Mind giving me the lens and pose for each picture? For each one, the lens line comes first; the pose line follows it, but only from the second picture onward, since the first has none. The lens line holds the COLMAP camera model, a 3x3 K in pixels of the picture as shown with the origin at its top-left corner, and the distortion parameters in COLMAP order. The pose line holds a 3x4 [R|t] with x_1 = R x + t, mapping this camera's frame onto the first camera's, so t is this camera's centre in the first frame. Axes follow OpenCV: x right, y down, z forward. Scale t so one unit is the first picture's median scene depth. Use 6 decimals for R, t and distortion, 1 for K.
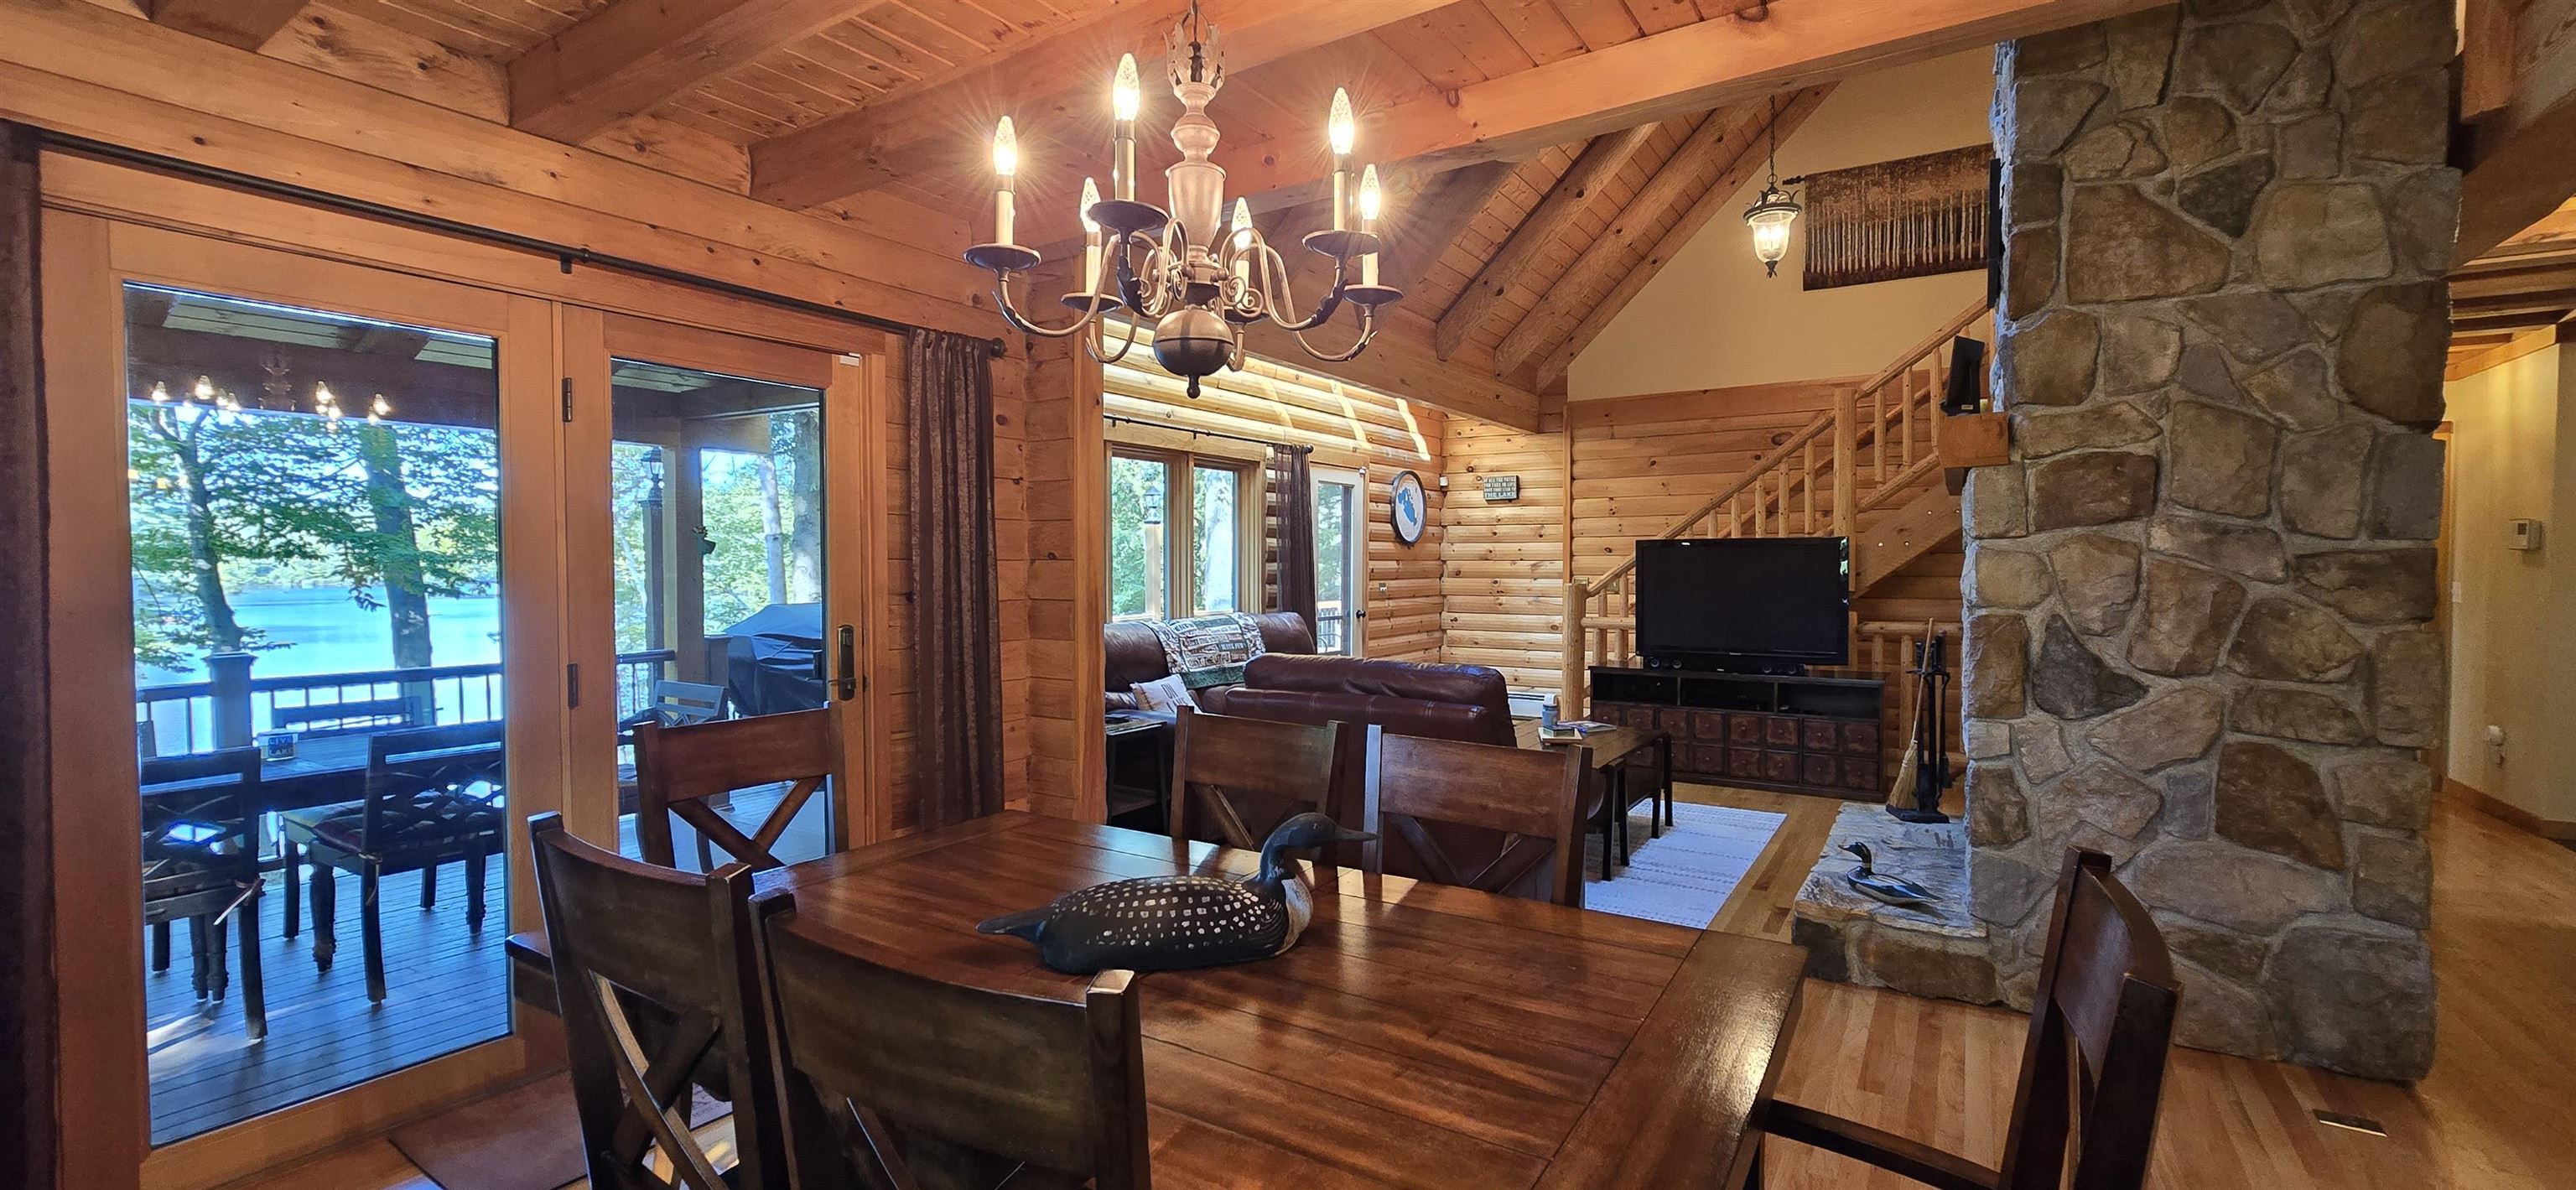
lens RADIAL K [[1053.0, 0, 1284.3], [0, 1053.0, 586.7], [0, 0, 1]] dist [-0.005957, 0.001628]
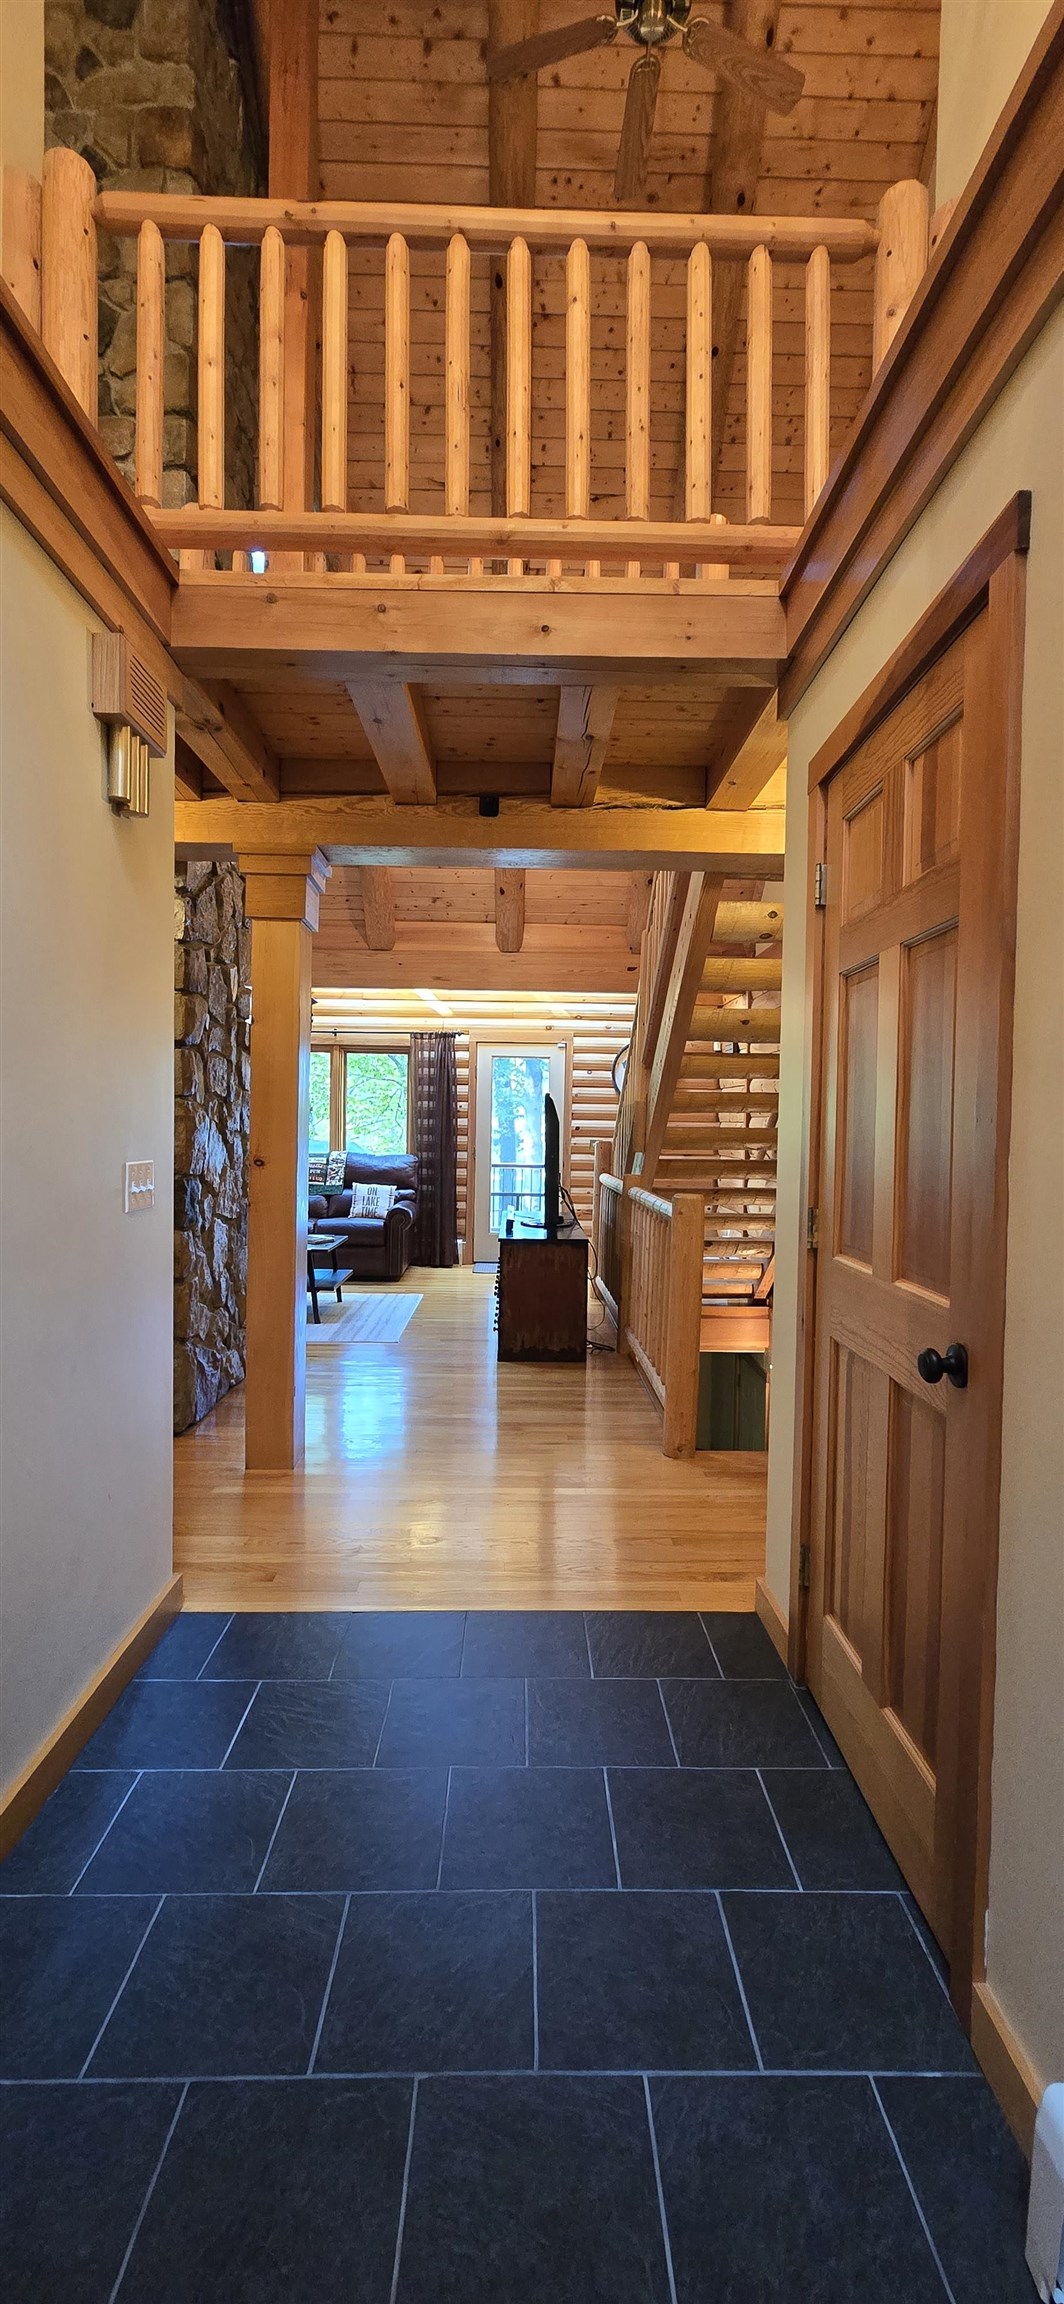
lens RADIAL K [[941.8, 0, 530.7], [0, 941.8, 1161.8], [0, 0, 1]] dist [-0.005957, 0.001628]
pose [[0.568015, 0.003269, -0.823012, 1.123327], [-0.032082, 0.999320, -0.018173, 0.052879], [0.822393, 0.036726, 0.567734, 0.438388]]
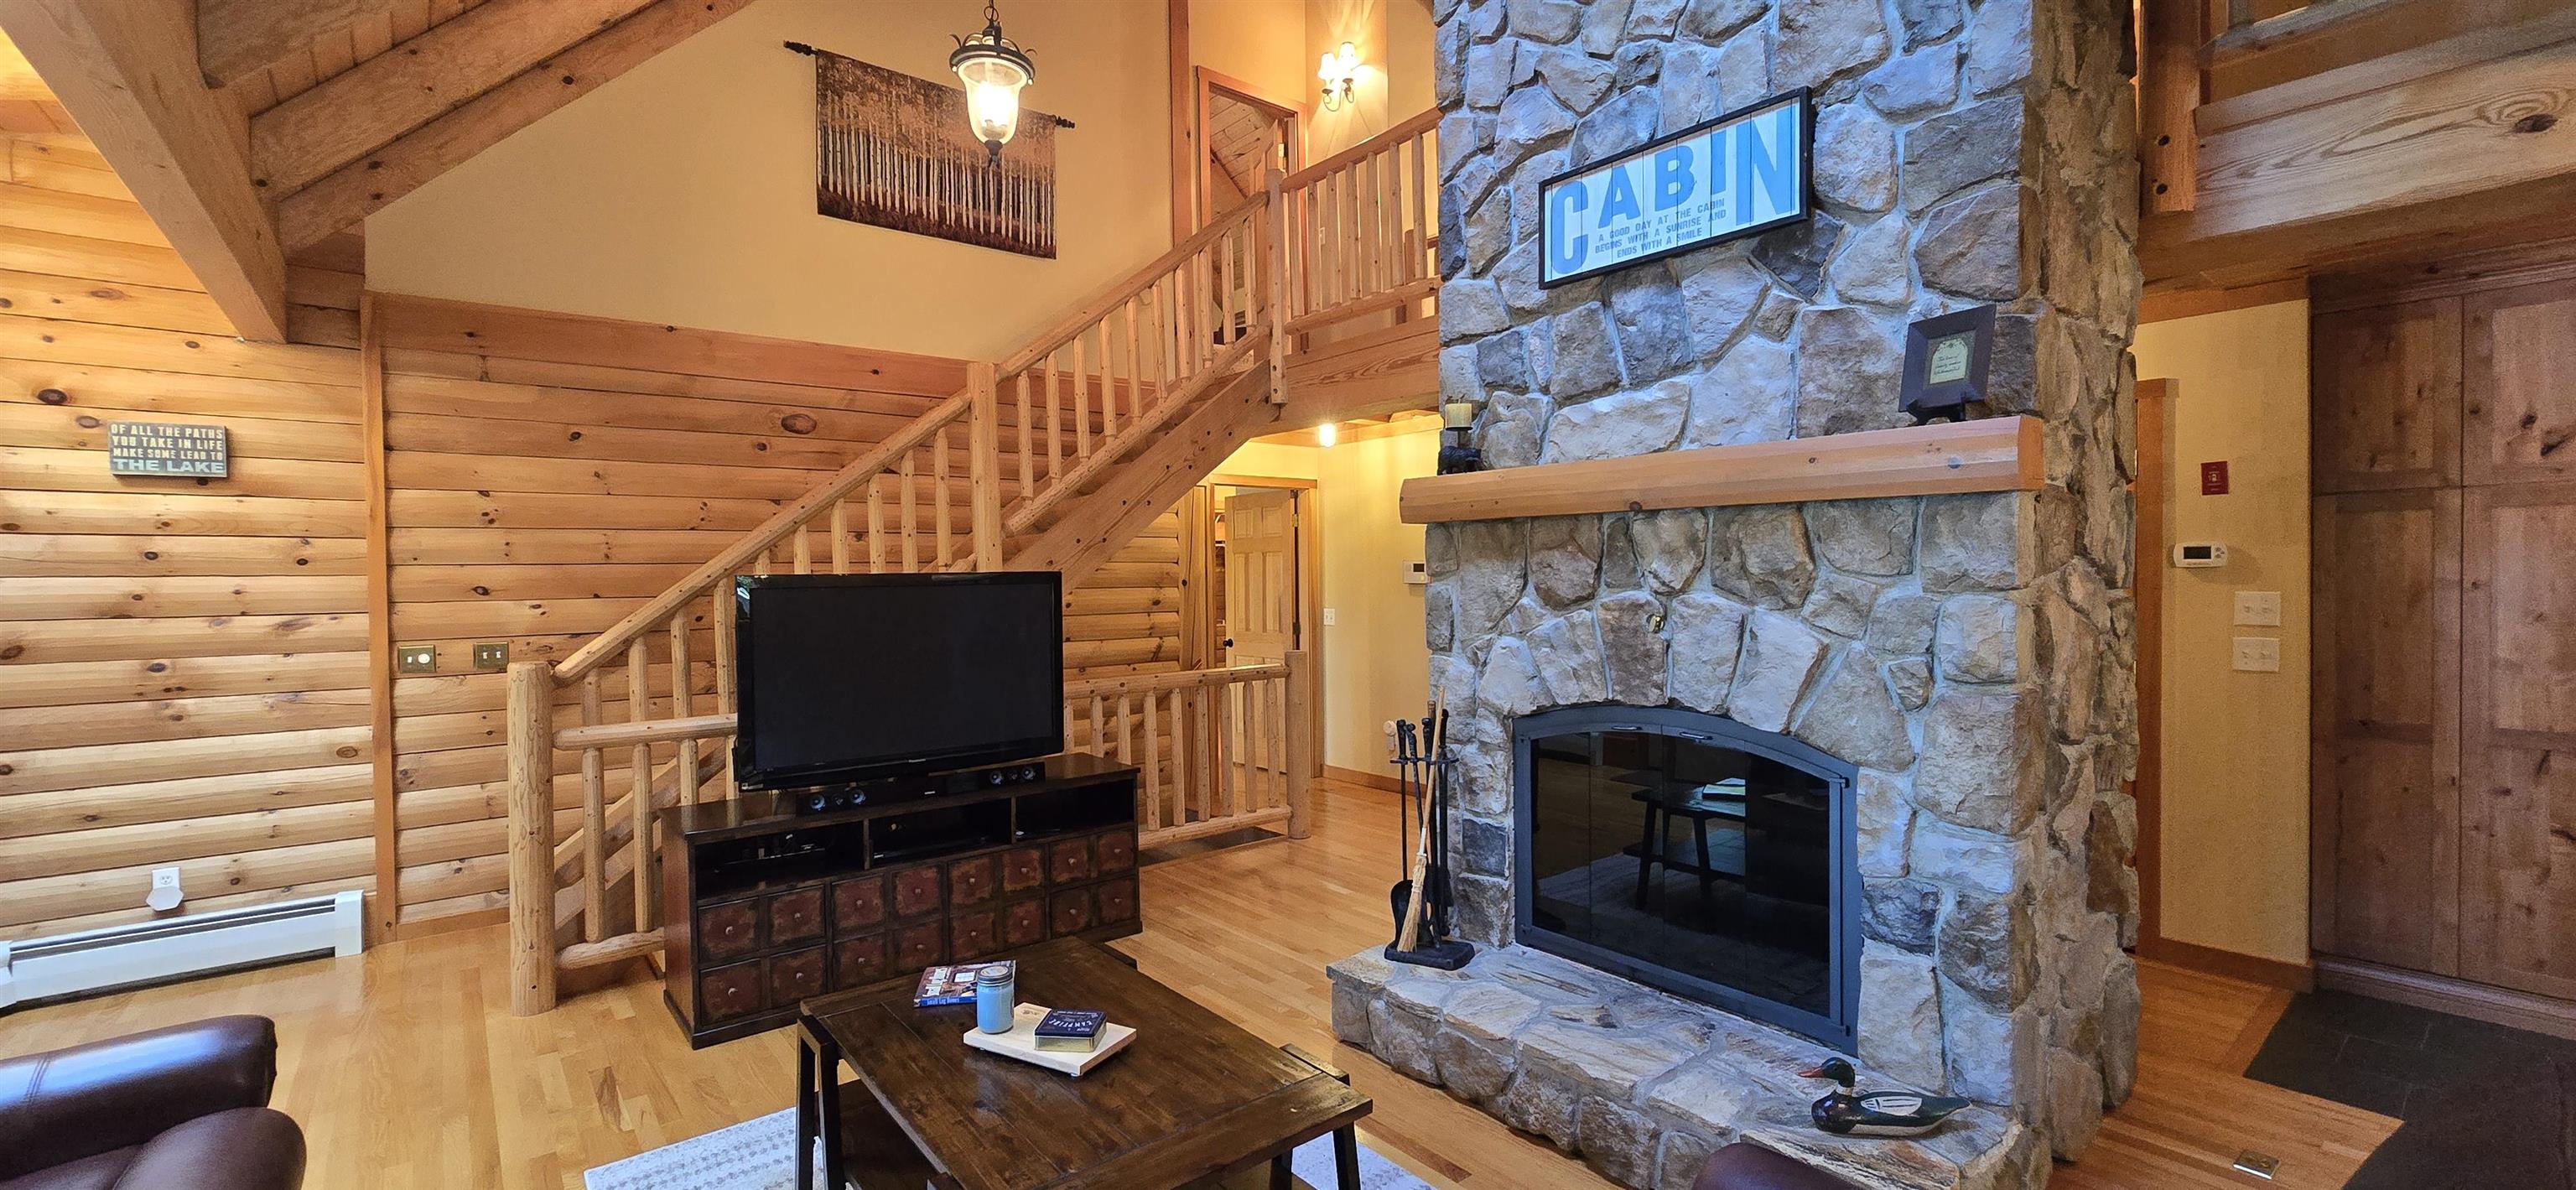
lens RADIAL K [[1053.0, 0, 1282.0], [0, 1053.0, 592.6], [0, 0, 1]] dist [-0.005957, 0.001628]
pose [[0.309237, -0.018060, 0.950814, -0.086535], [0.033723, 0.999399, 0.008015, -0.030882], [-0.950387, 0.029586, 0.309660, 0.574562]]
